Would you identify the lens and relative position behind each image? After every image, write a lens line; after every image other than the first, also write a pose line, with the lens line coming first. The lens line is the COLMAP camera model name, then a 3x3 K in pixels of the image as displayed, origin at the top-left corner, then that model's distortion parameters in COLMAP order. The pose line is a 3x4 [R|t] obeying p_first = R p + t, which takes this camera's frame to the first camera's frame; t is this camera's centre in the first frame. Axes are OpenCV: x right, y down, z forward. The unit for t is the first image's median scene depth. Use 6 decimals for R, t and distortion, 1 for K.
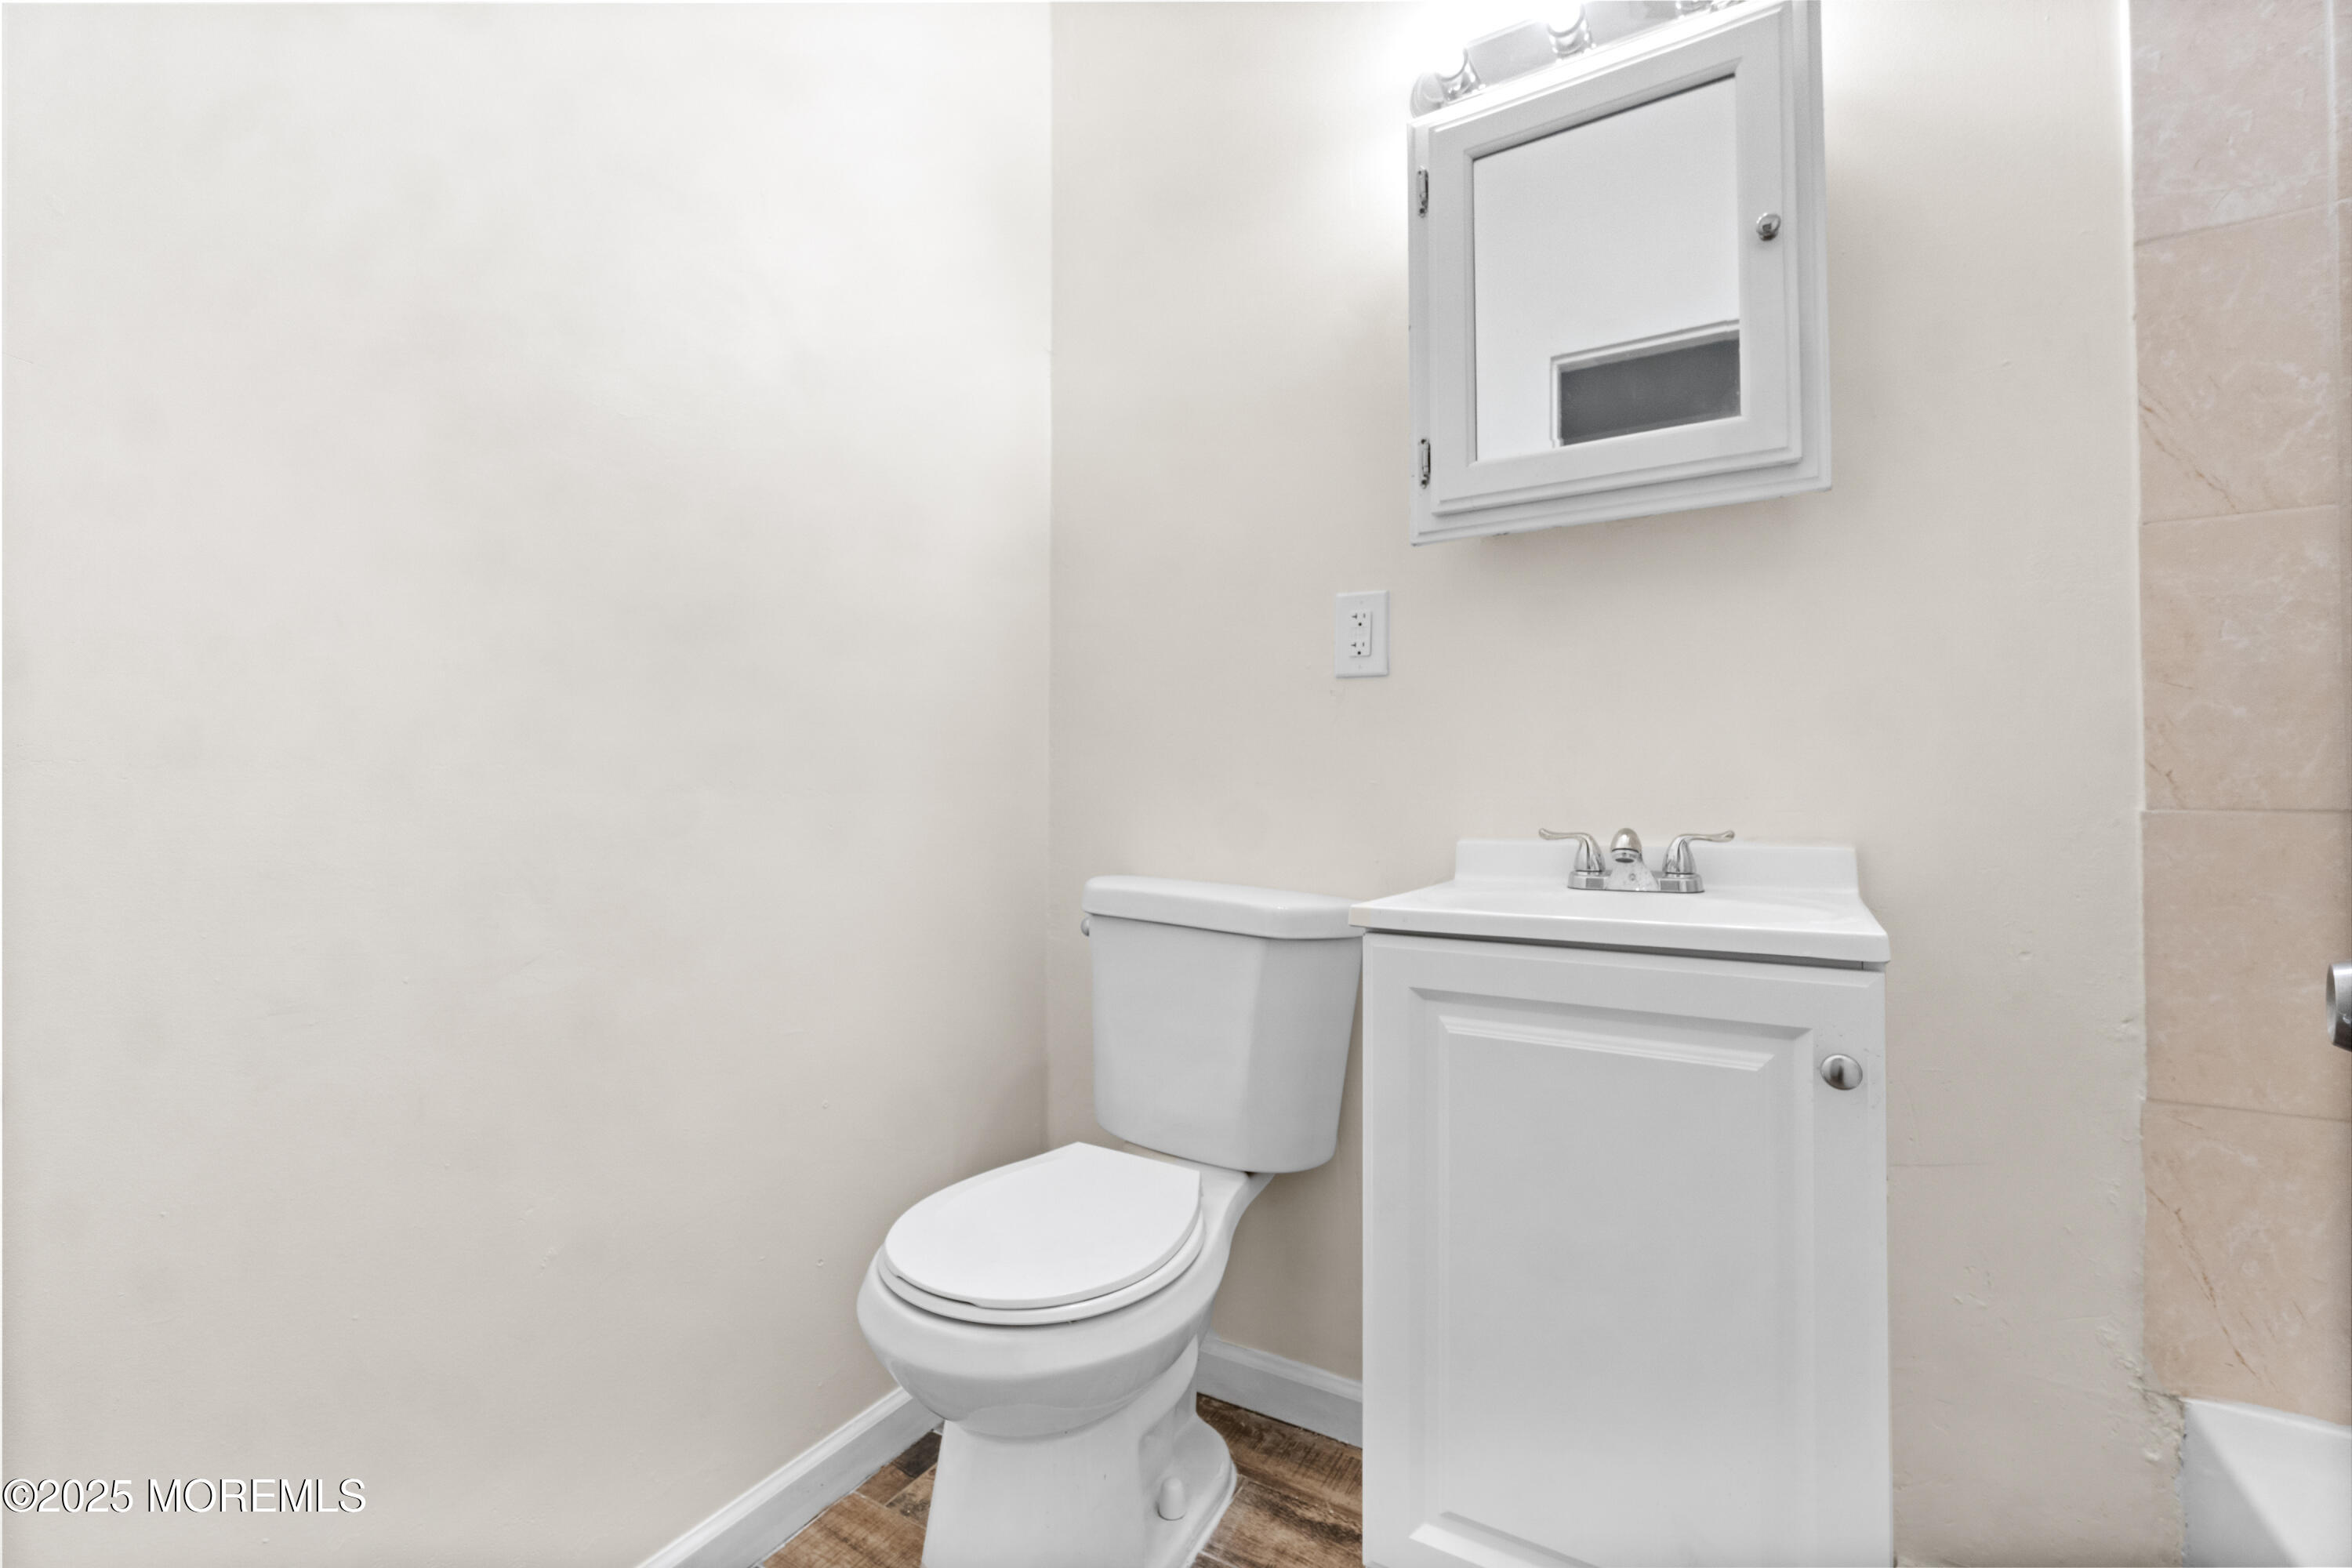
lens RADIAL K [[1027.5, 0, 1176.0], [0, 1027.5, 784.0], [0, 0, 1]] dist [-0.003360, 0.001482]
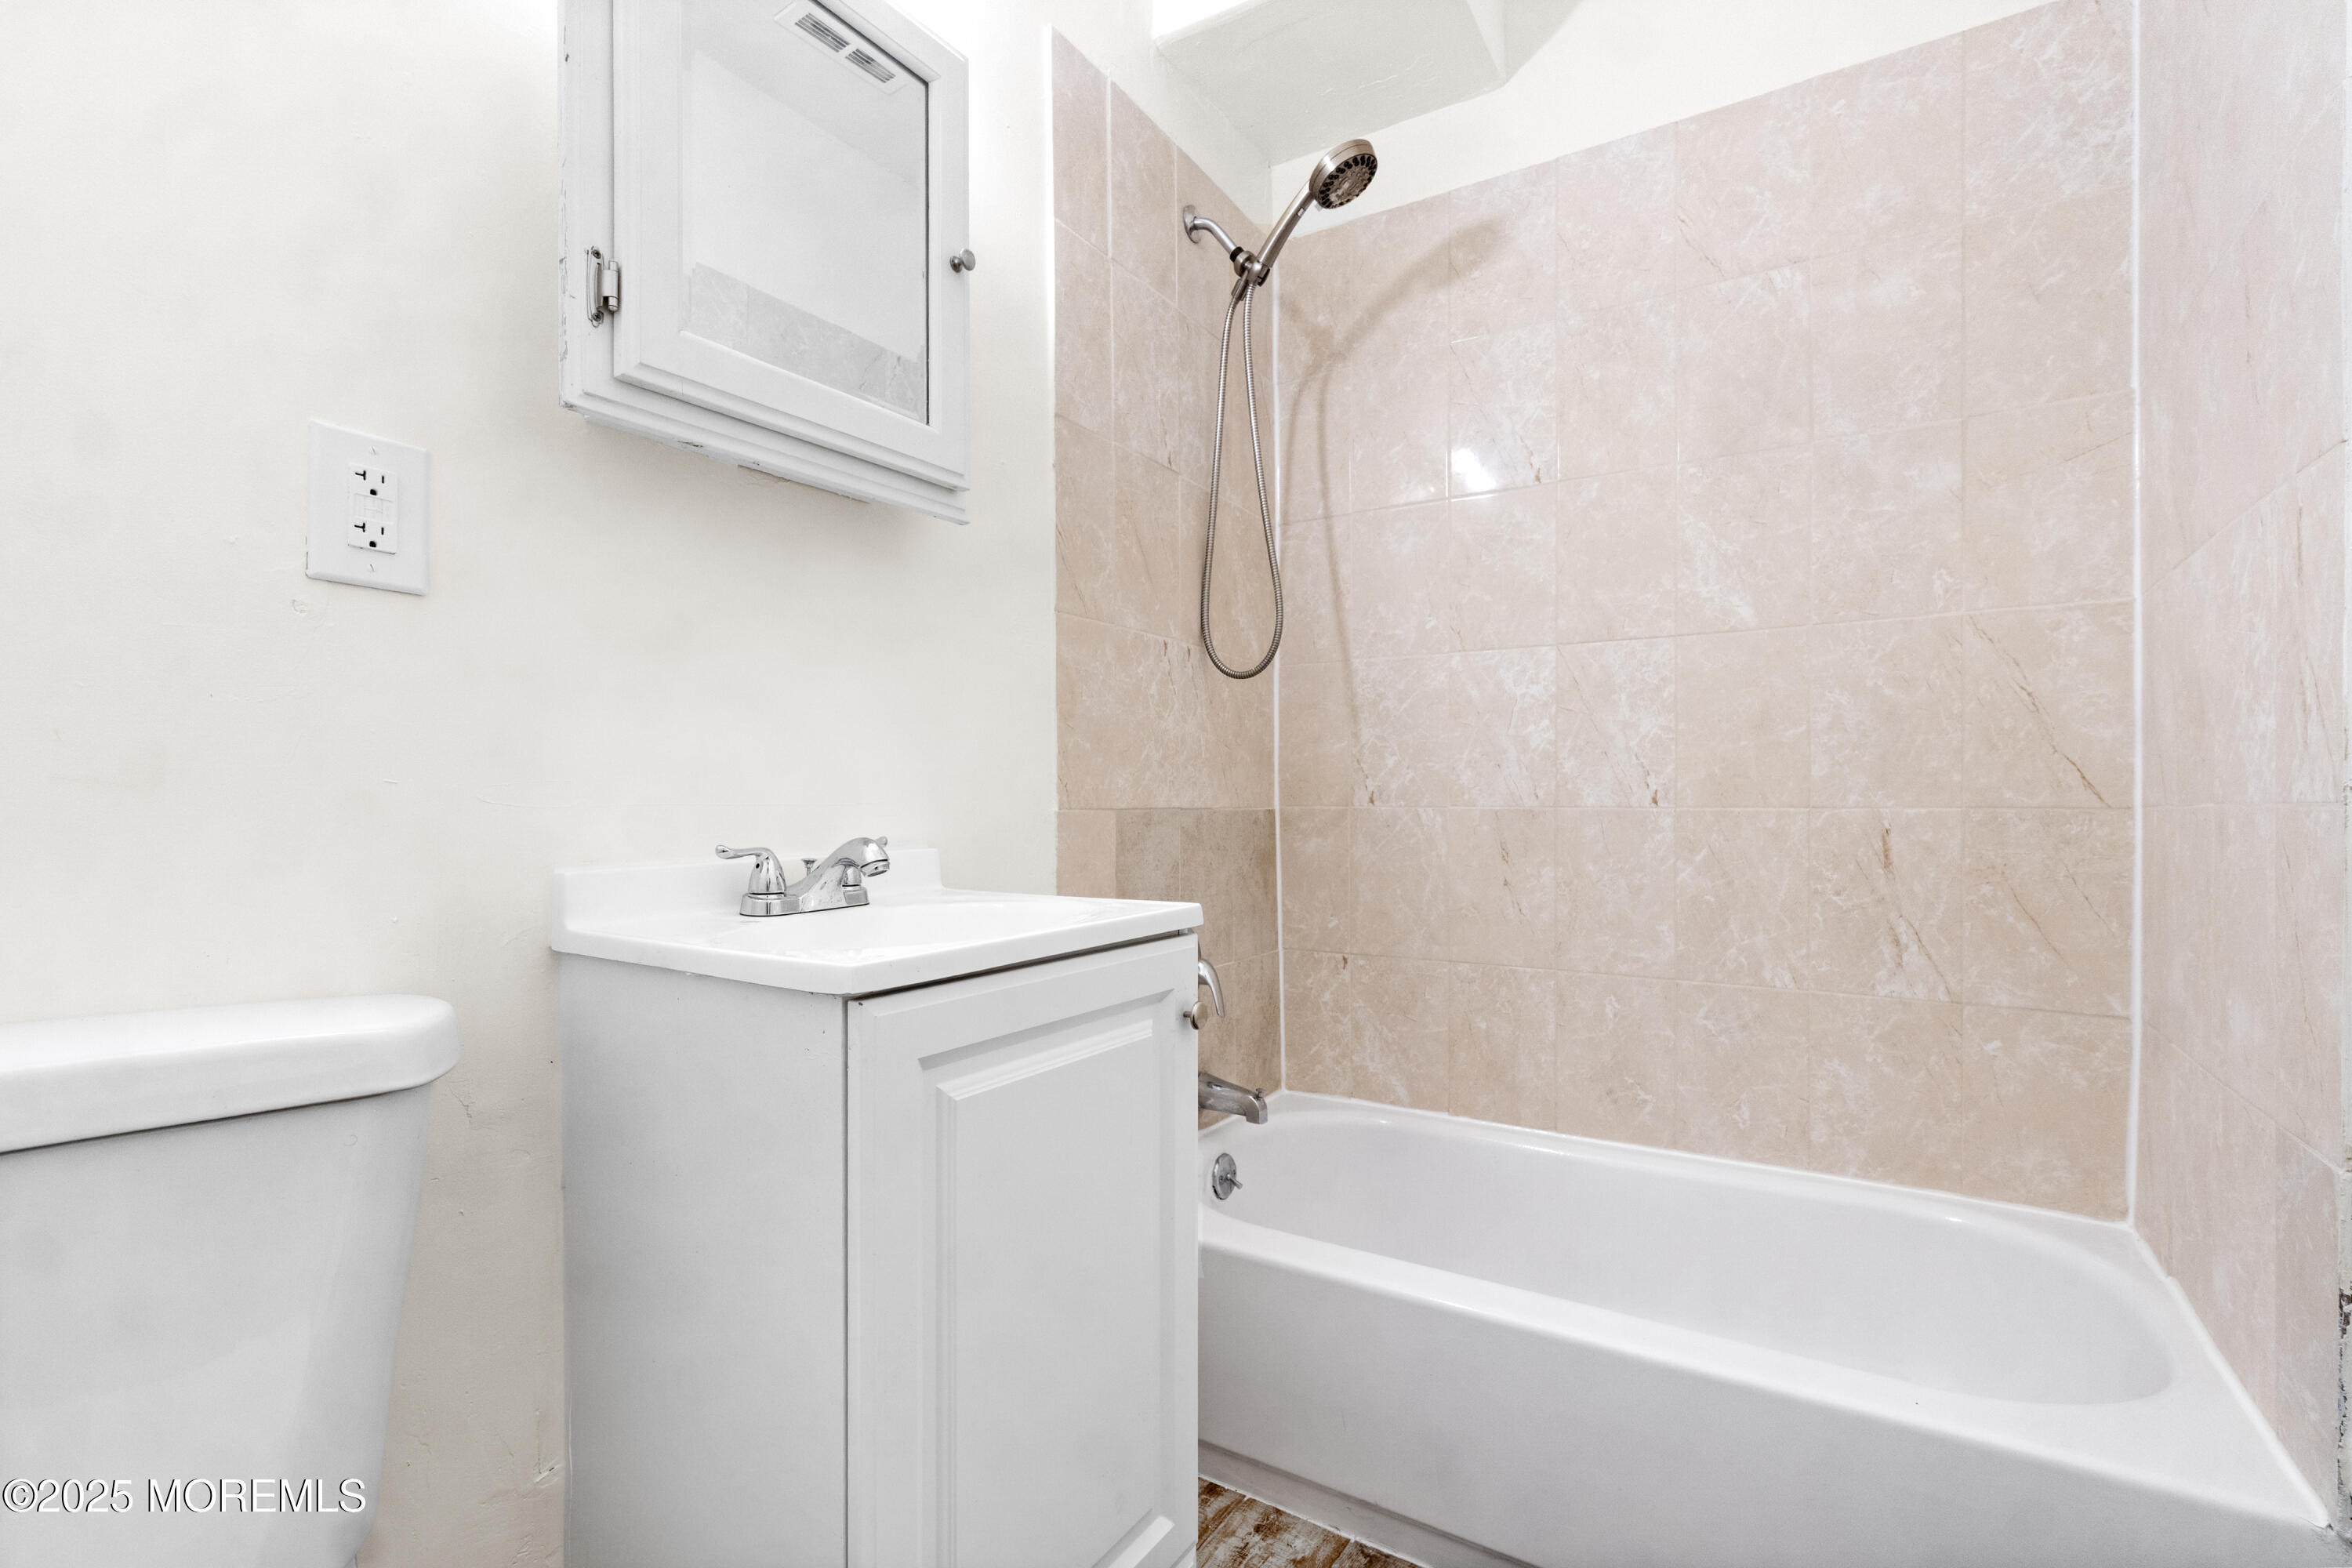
lens RADIAL K [[1075.7, 0, 1178.6], [0, 1075.7, 796.5], [0, 0, 1]] dist [-0.000631, 0.000262]
pose [[0.007477, 0.000477, 0.999972, -0.562232], [-0.009018, 0.999959, -0.000409, 0.004836], [-0.999931, -0.009014, 0.007481, 0.814093]]
